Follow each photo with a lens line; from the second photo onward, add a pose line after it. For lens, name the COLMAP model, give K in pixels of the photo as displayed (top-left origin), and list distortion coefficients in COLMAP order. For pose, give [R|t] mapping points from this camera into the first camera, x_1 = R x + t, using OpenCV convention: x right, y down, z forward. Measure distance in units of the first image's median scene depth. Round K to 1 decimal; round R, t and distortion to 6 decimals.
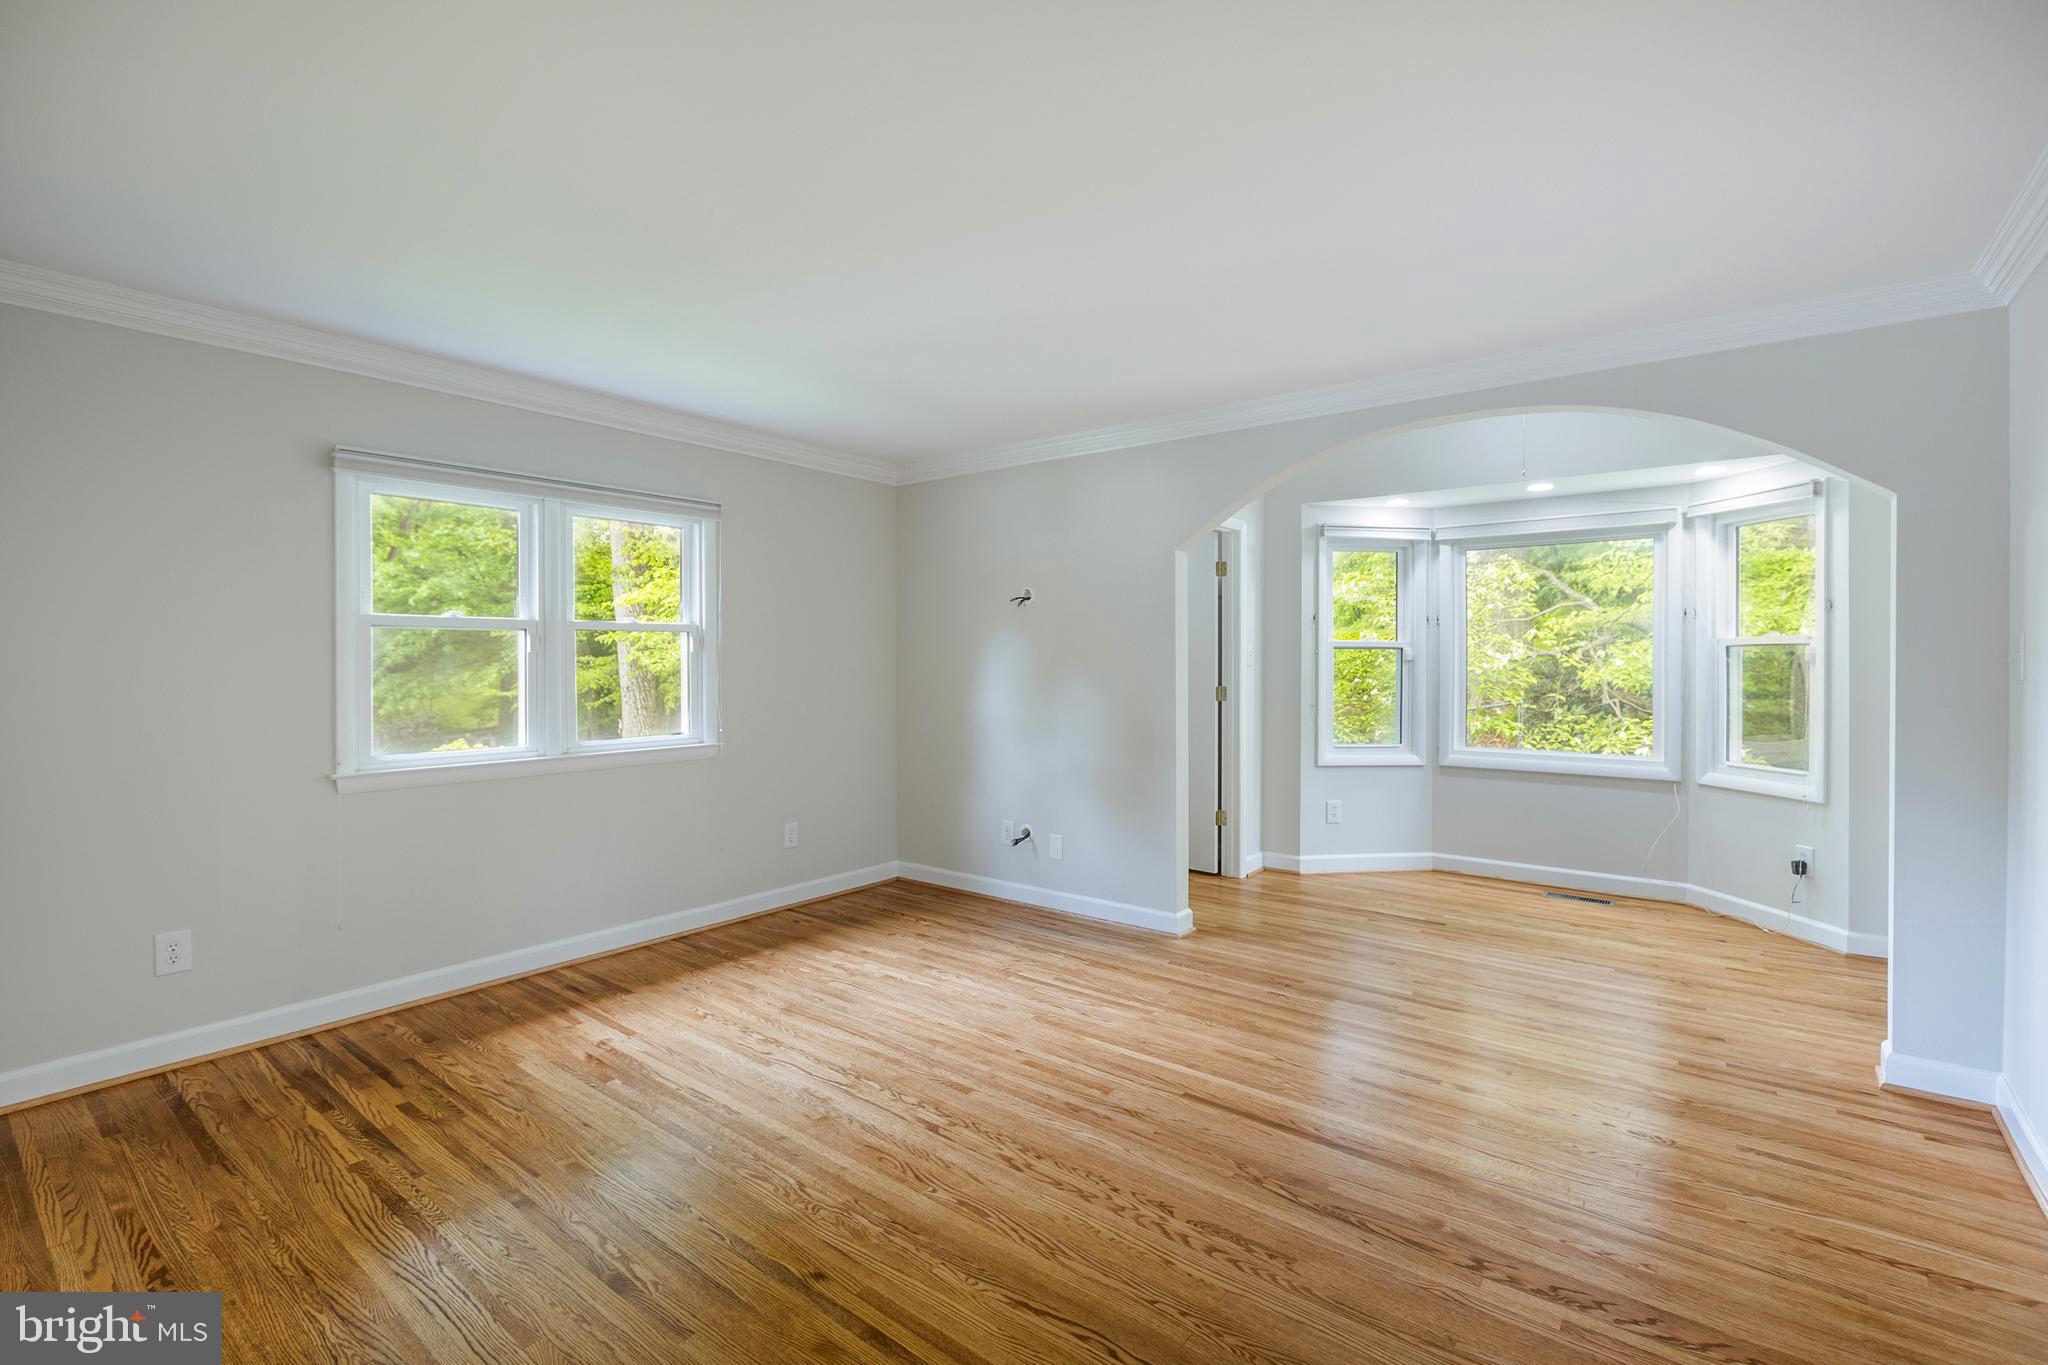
lens RADIAL K [[919.7, 0, 1022.9], [0, 919.7, 661.3], [0, 0, 1]] dist [-0.008578, -0.000375]
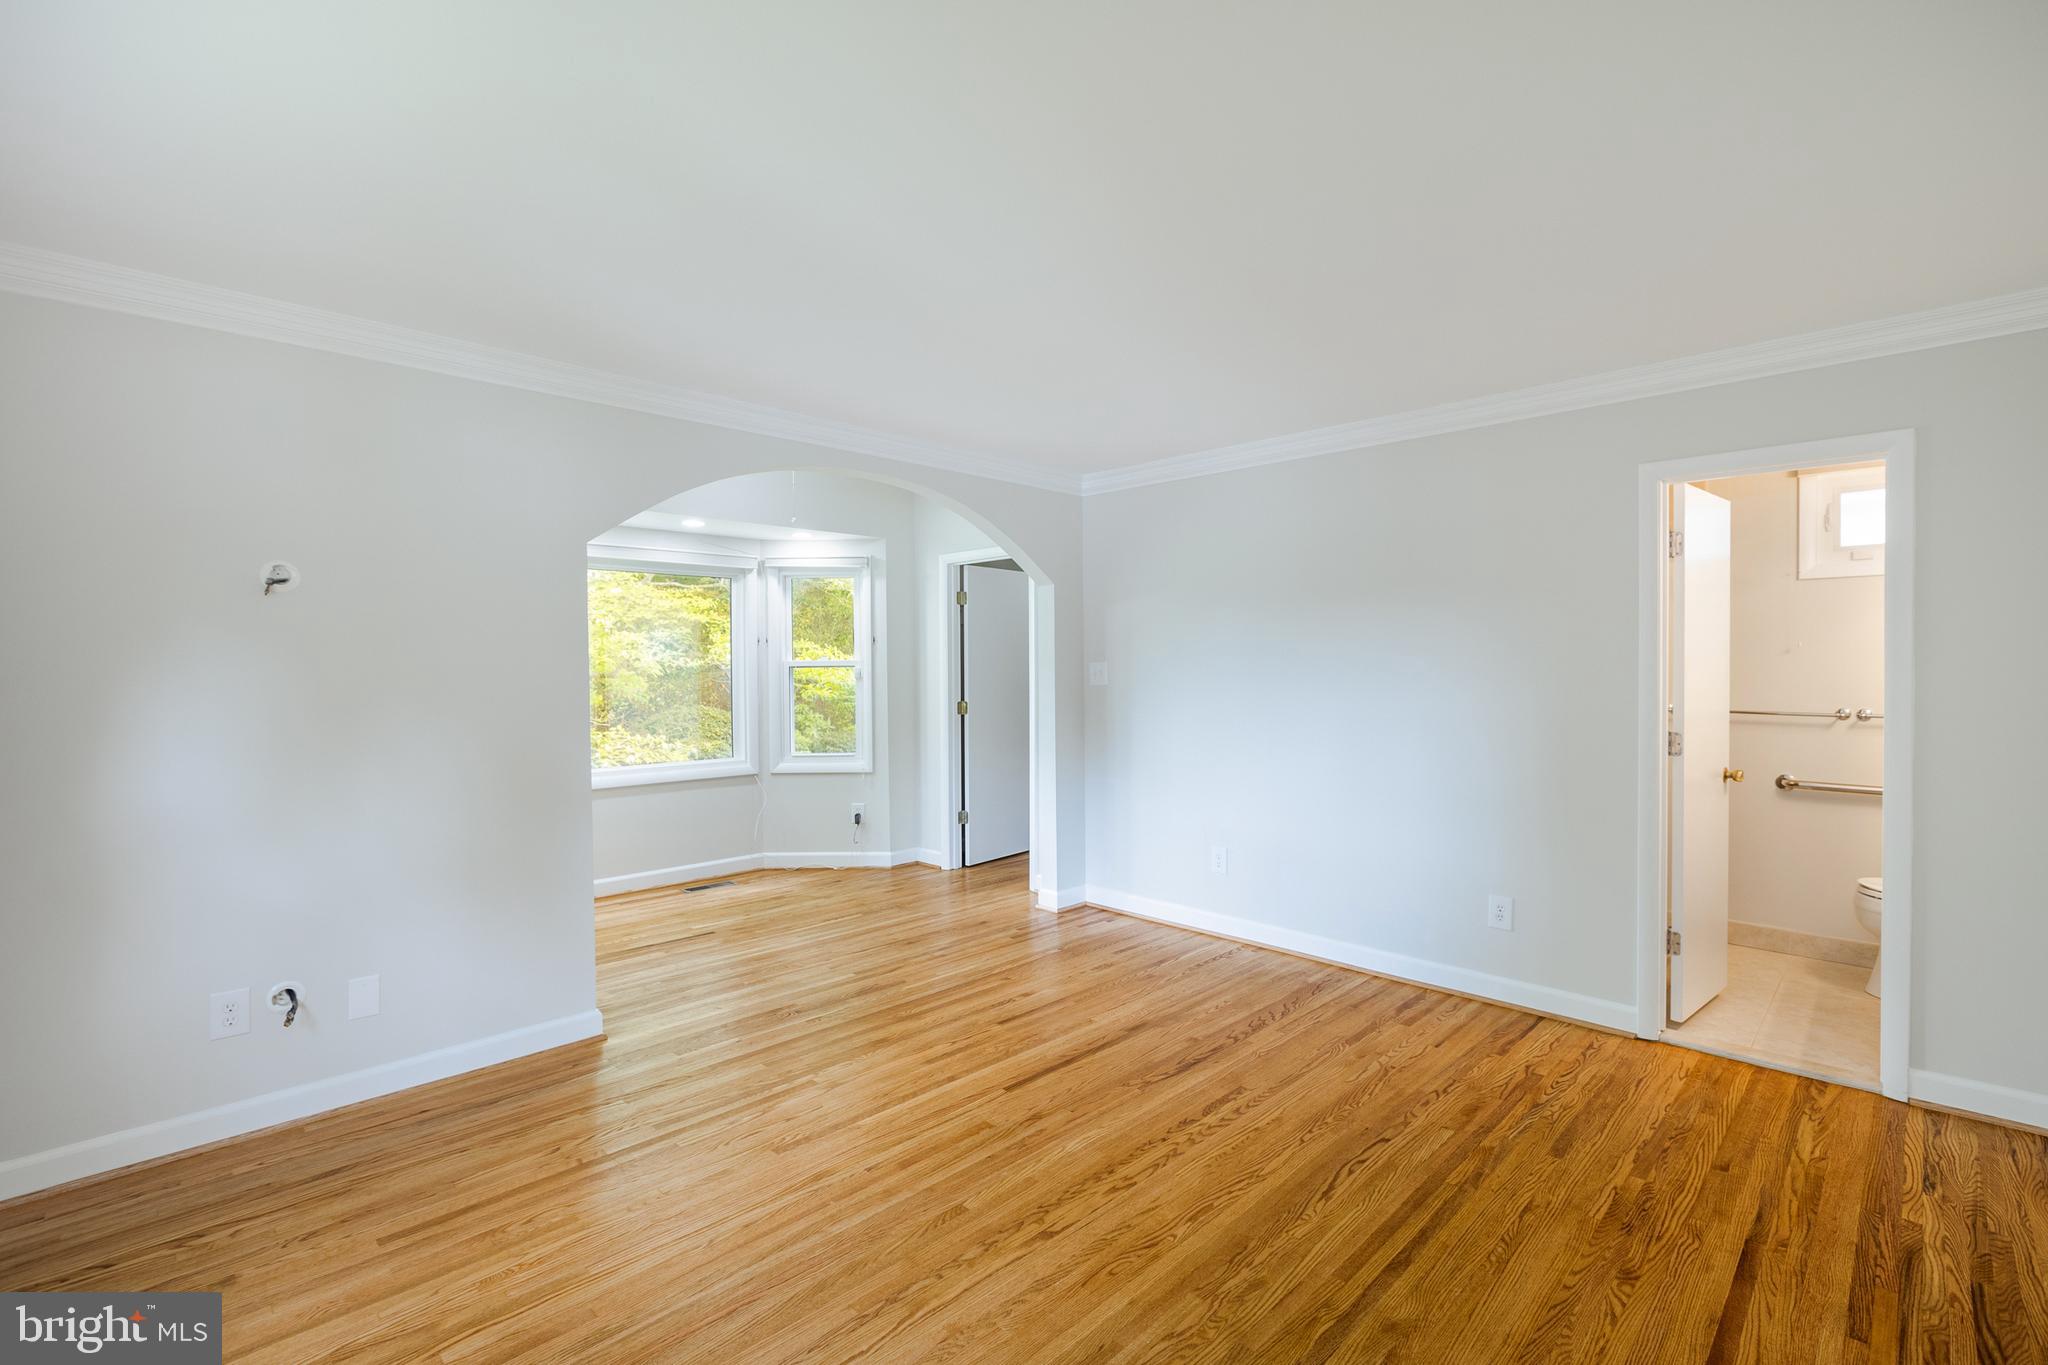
lens RADIAL K [[913.2, 0, 1027.5], [0, 913.2, 677.2], [0, 0, 1]] dist [-0.005102, -0.000932]
pose [[0.116378, -0.010265, 0.993152, -0.507070], [0.012146, 0.999887, 0.008911, -0.009392], [-0.993131, 0.011026, 0.116489, 0.494885]]
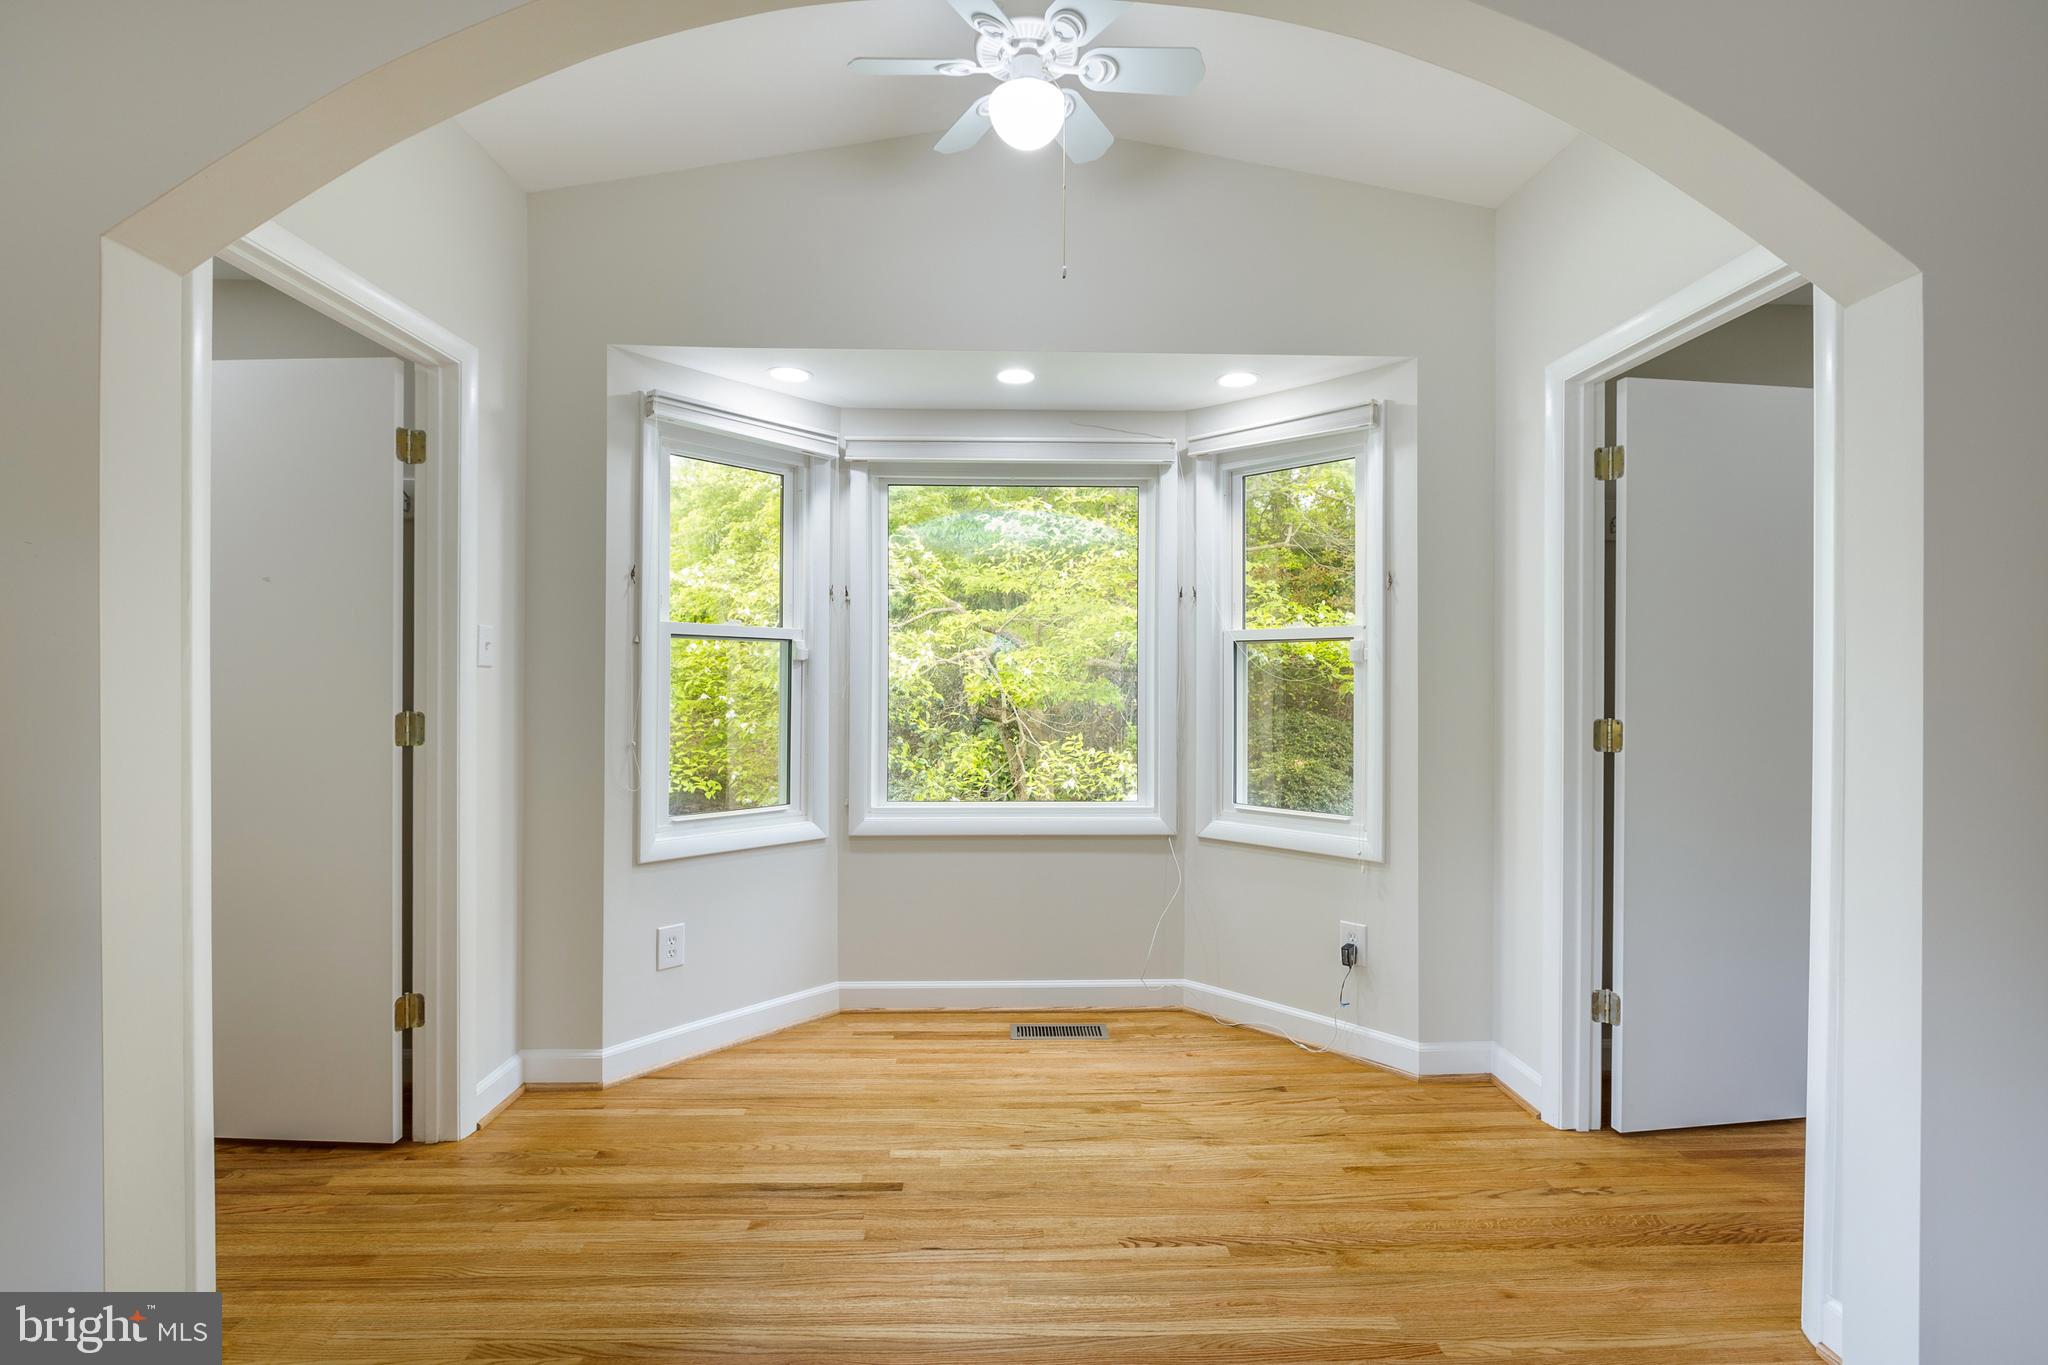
lens RADIAL K [[913.2, 0, 1027.5], [0, 913.2, 677.2], [0, 0, 1]] dist [-0.005102, -0.000932]
pose [[0.764097, 0.002771, 0.645095, 0.185920], [-0.000495, 0.999993, -0.003710, 0.013767], [-0.645101, 0.002515, 0.764093, 0.554623]]
